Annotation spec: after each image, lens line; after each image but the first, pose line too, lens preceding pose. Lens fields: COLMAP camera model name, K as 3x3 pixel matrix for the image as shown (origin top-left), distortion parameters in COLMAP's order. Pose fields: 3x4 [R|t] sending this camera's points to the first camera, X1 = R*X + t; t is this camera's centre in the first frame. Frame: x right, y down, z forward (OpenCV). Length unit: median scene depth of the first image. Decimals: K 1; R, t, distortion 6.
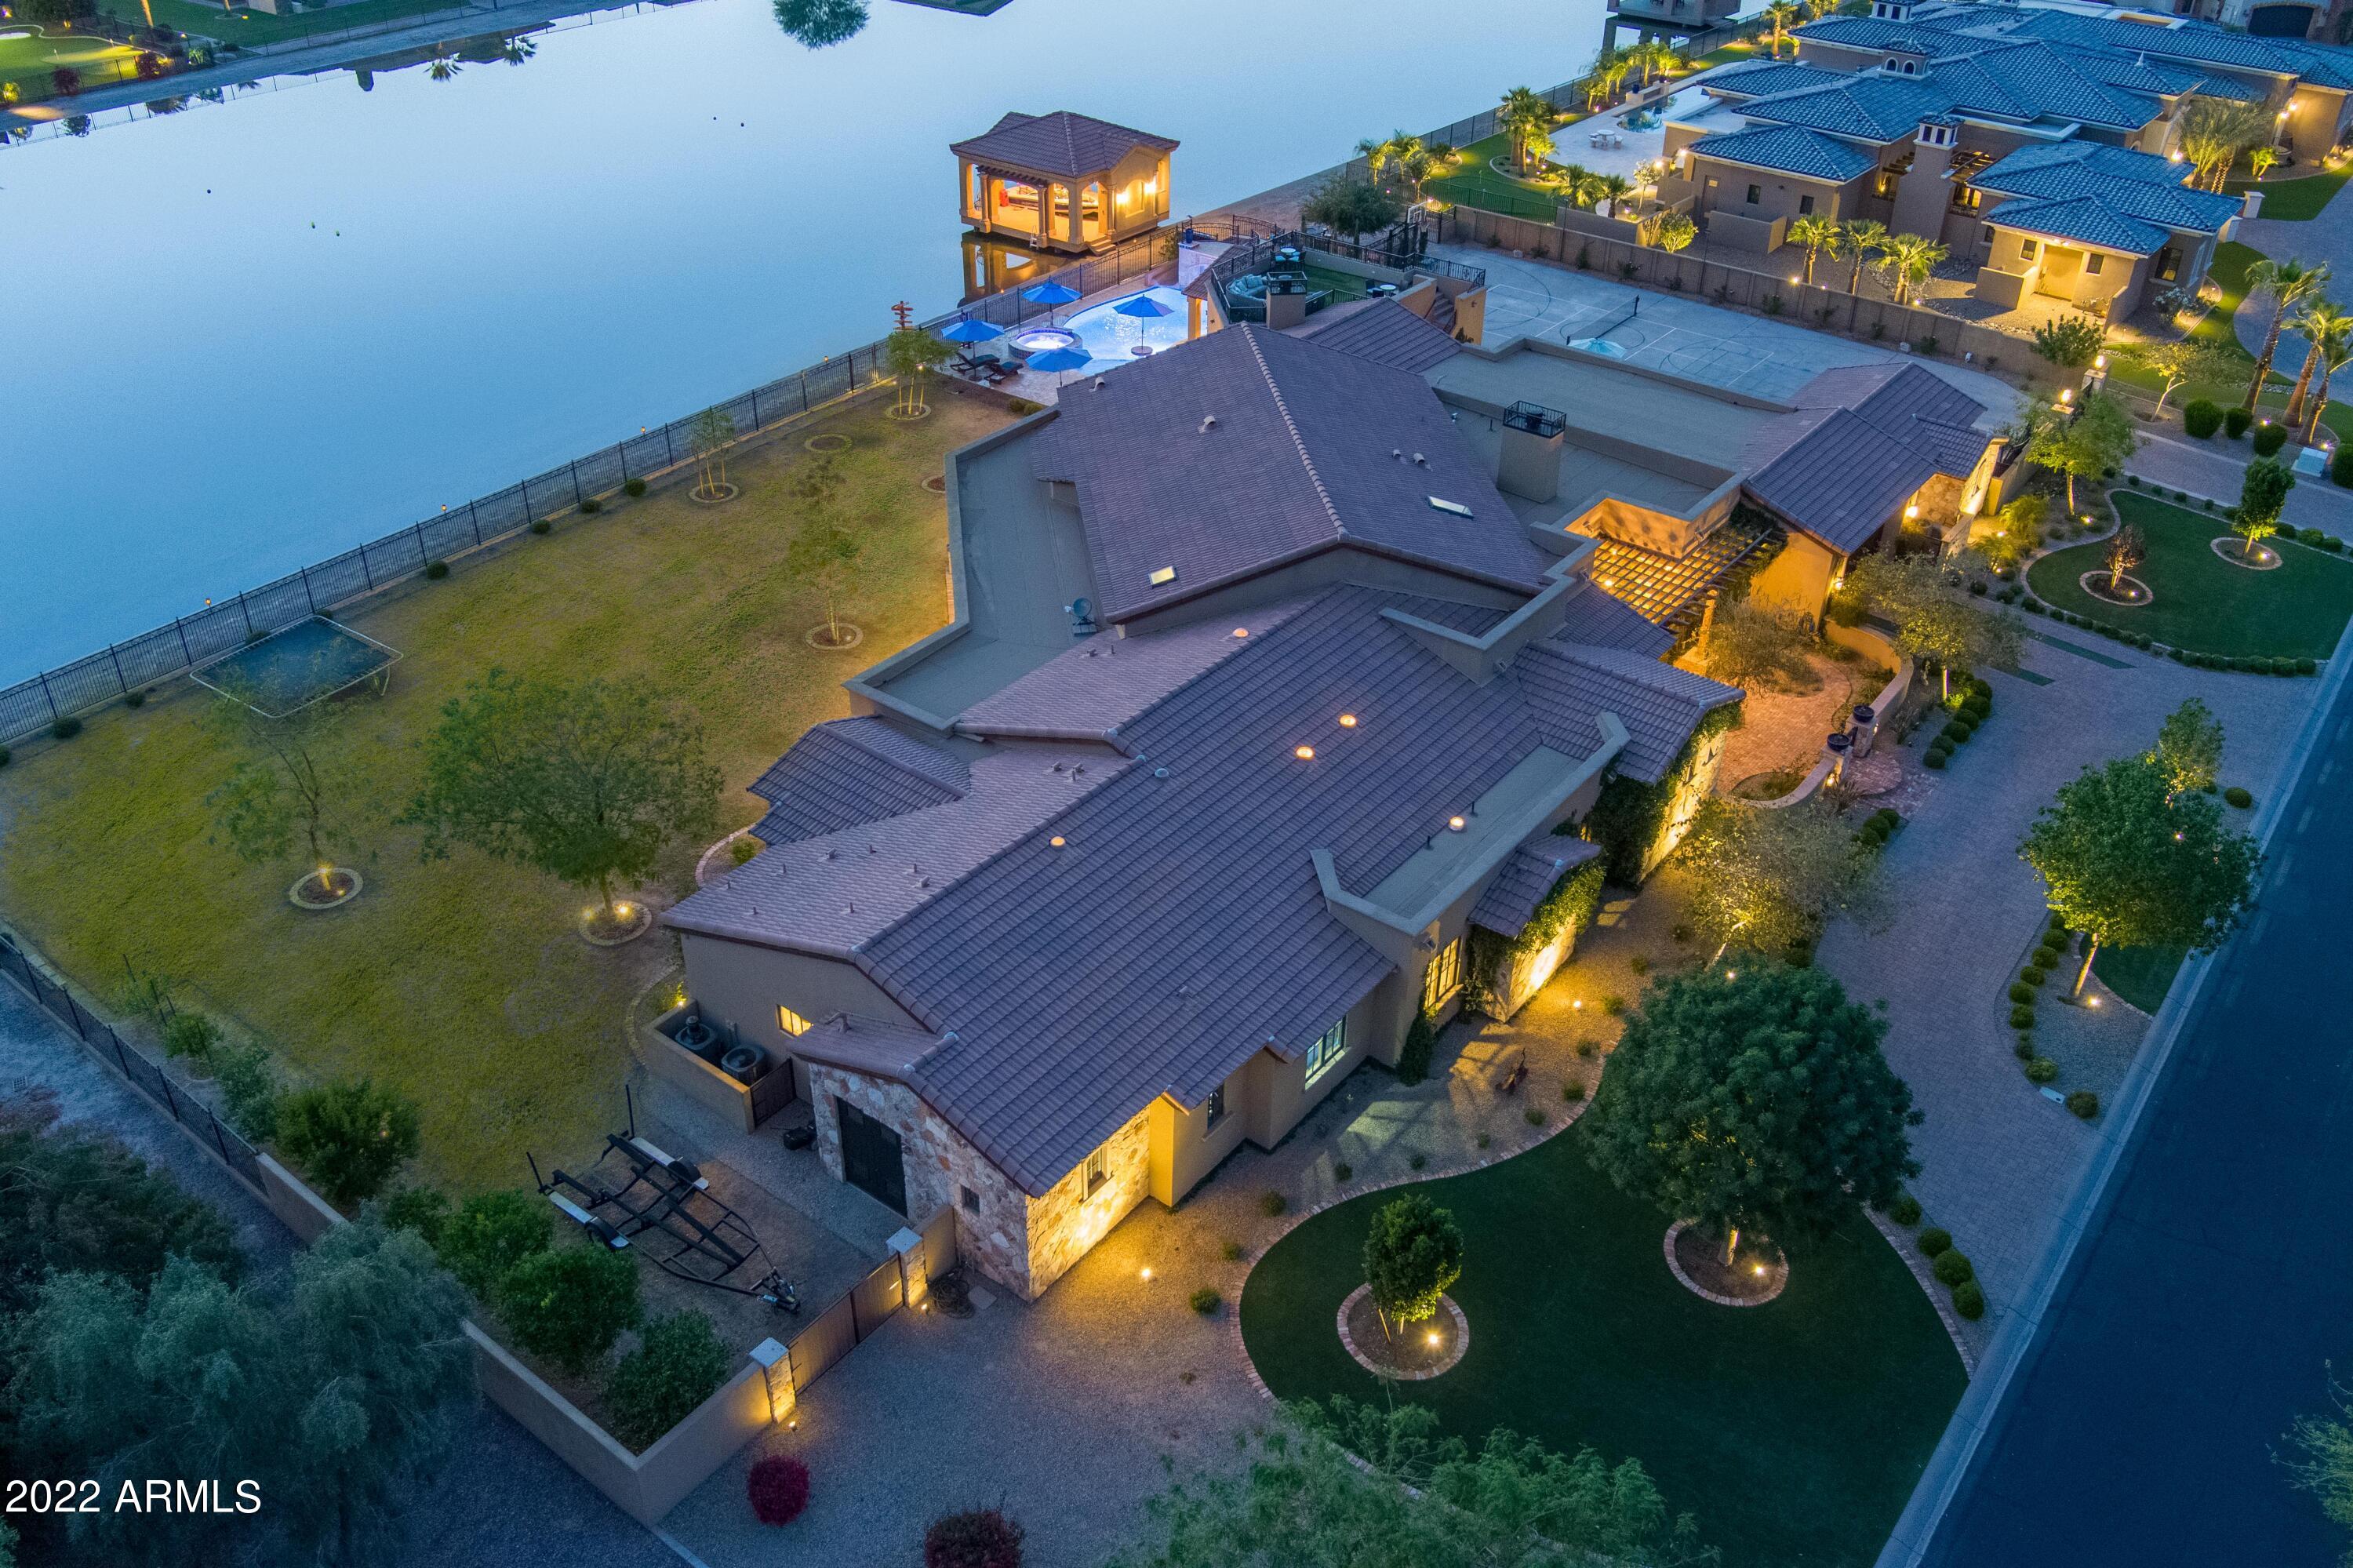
lens RADIAL K [[1891.4, 0, 1176.5], [0, 1891.4, 784.0], [0, 0, 1]] dist [-0.074957, 0.030821]
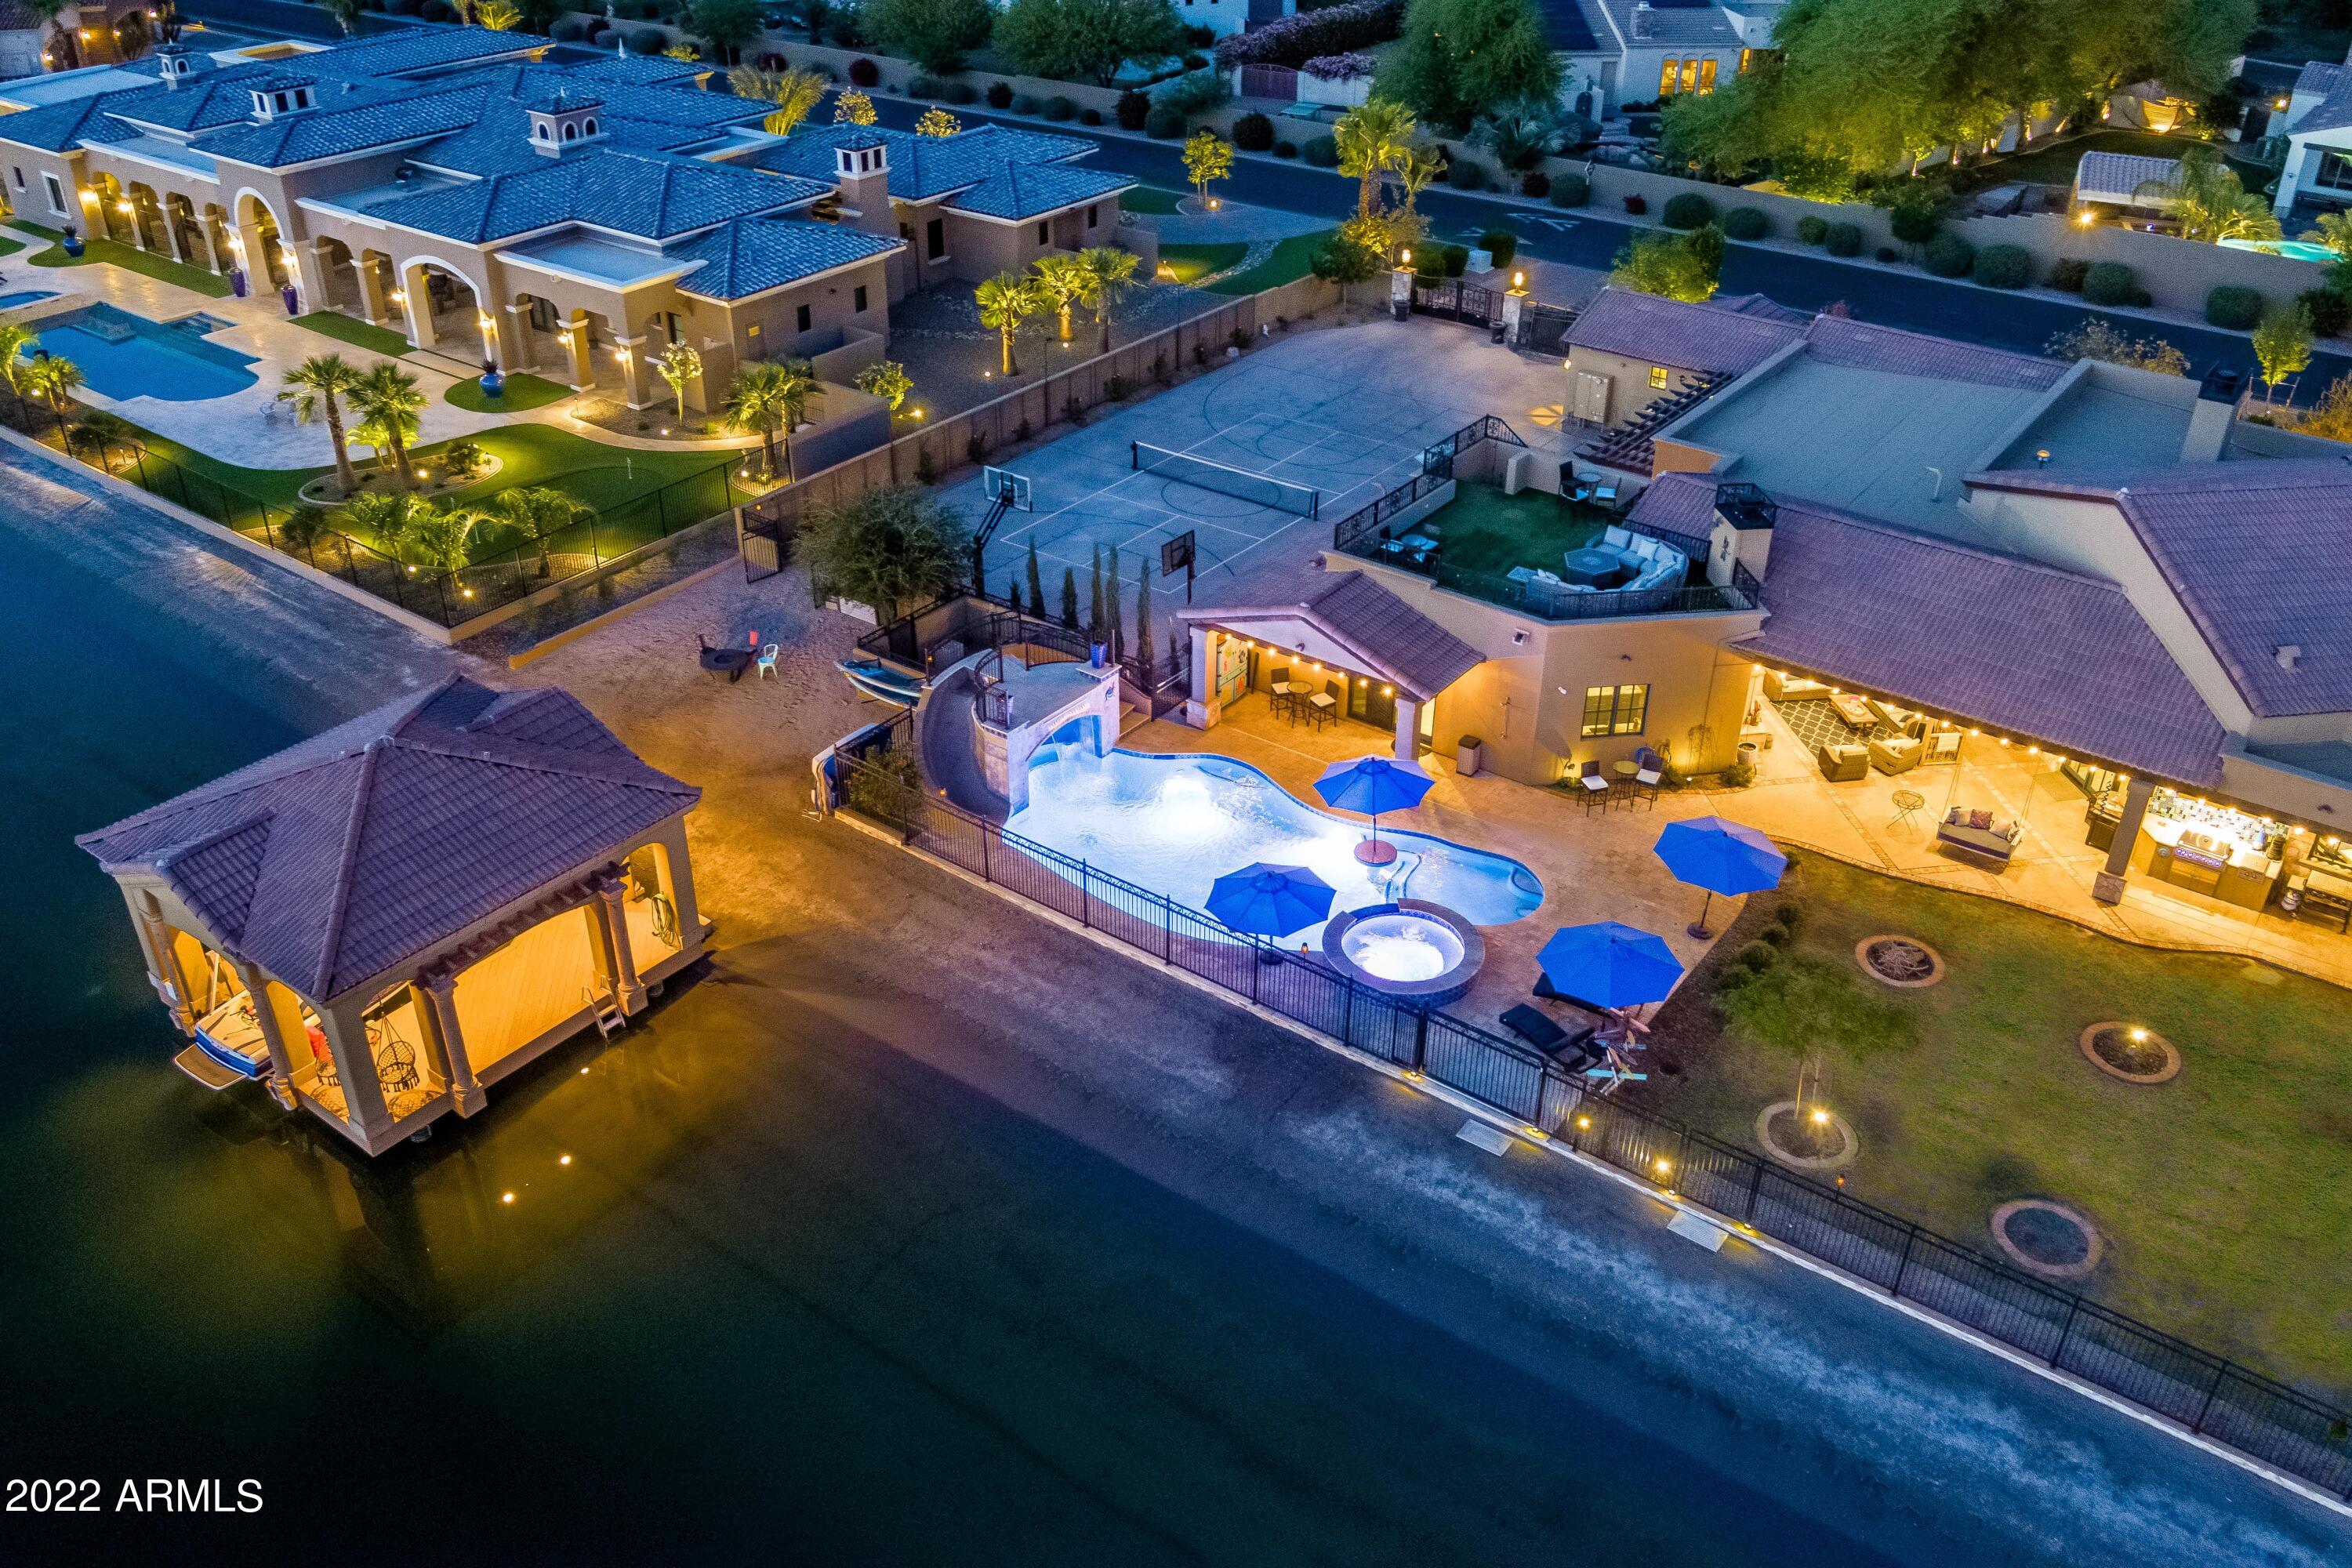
lens RADIAL K [[1890.5, 0, 1176.0], [0, 1890.5, 784.0], [0, 0, 1]] dist [-0.074957, 0.030821]
pose [[-0.016522, -0.527116, 0.849633, -0.618921], [0.540327, 0.710278, 0.451167, -0.713229], [-0.841293, 0.466533, 0.273080, 1.277888]]
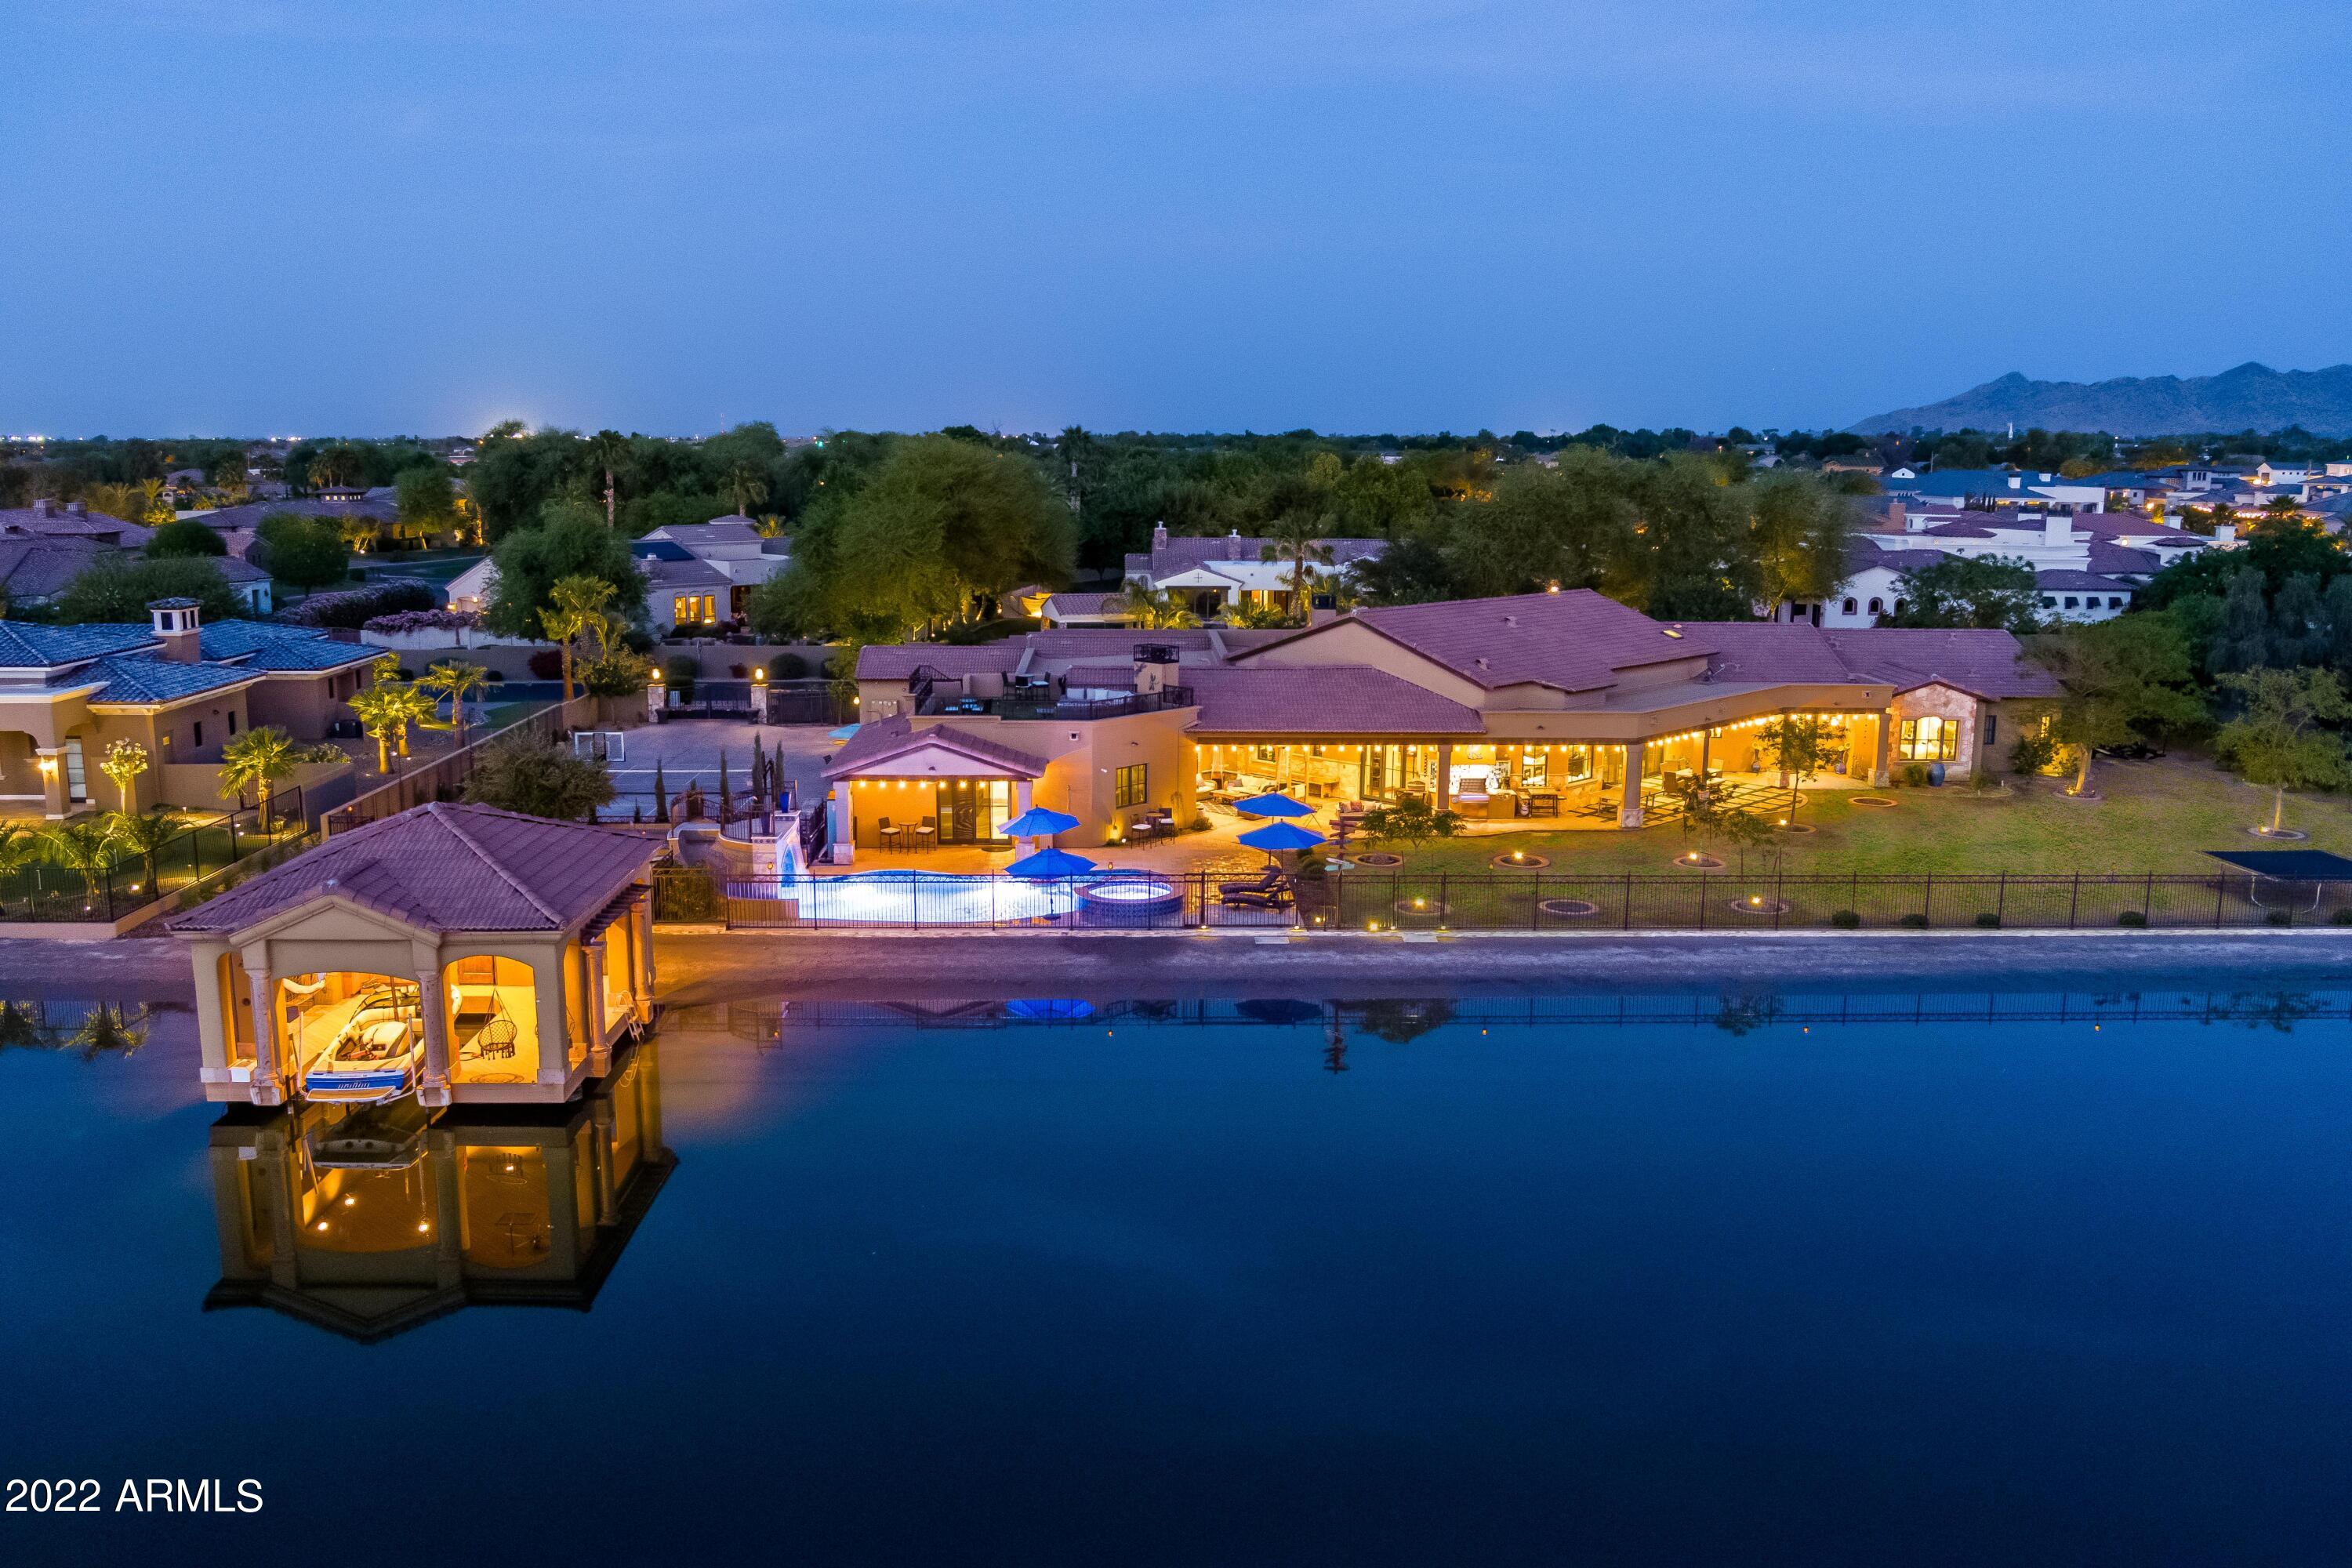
lens RADIAL K [[1890.5, 0, 1176.0], [0, 1890.5, 784.0], [0, 0, 1]] dist [-0.074957, 0.030821]
pose [[-0.643638, -0.143437, 0.751768, -0.812084], [0.406764, 0.767942, 0.494780, -0.834846], [-0.648285, 0.624252, -0.435932, 1.787488]]
